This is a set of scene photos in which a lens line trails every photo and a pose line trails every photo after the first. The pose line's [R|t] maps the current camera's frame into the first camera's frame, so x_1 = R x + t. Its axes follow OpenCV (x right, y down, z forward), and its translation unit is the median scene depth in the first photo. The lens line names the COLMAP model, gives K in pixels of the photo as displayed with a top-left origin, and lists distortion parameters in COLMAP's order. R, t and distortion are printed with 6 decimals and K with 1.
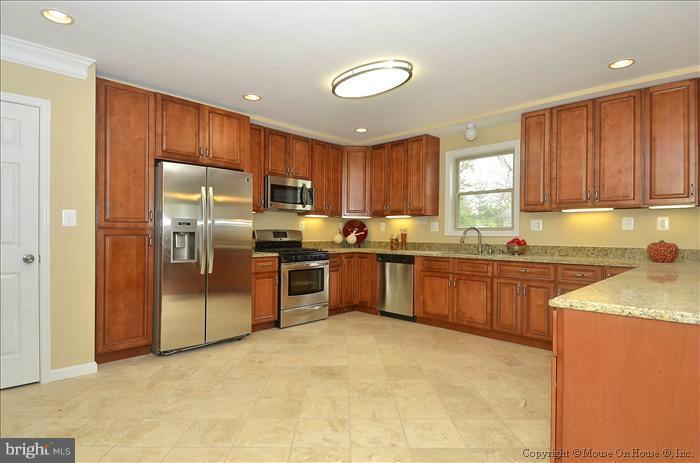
lens RADIAL K [[382.2, 0, 336.5], [0, 382.2, 241.7], [0, 0, 1]] dist [0.027095, -0.001905]
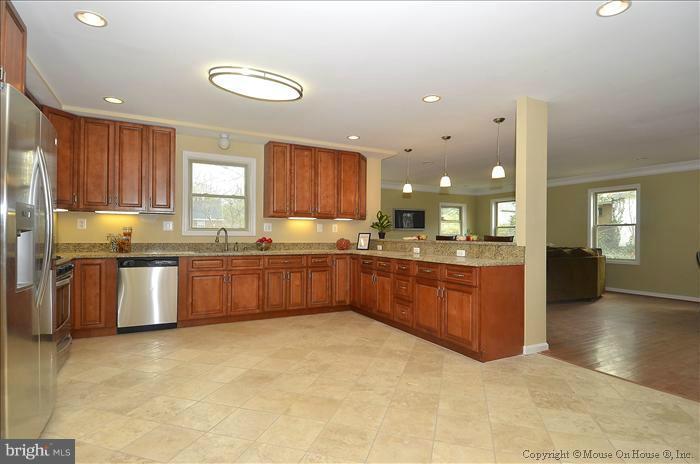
lens RADIAL K [[375.8, 0, 350.8], [0, 375.8, 238.2], [0, 0, 1]] dist [0.007887, -0.000004]
pose [[0.276162, -0.007169, 0.961084, -0.677824], [0.016430, 0.999861, 0.002737, -0.004650], [-0.960971, 0.015035, 0.276242, 0.405019]]
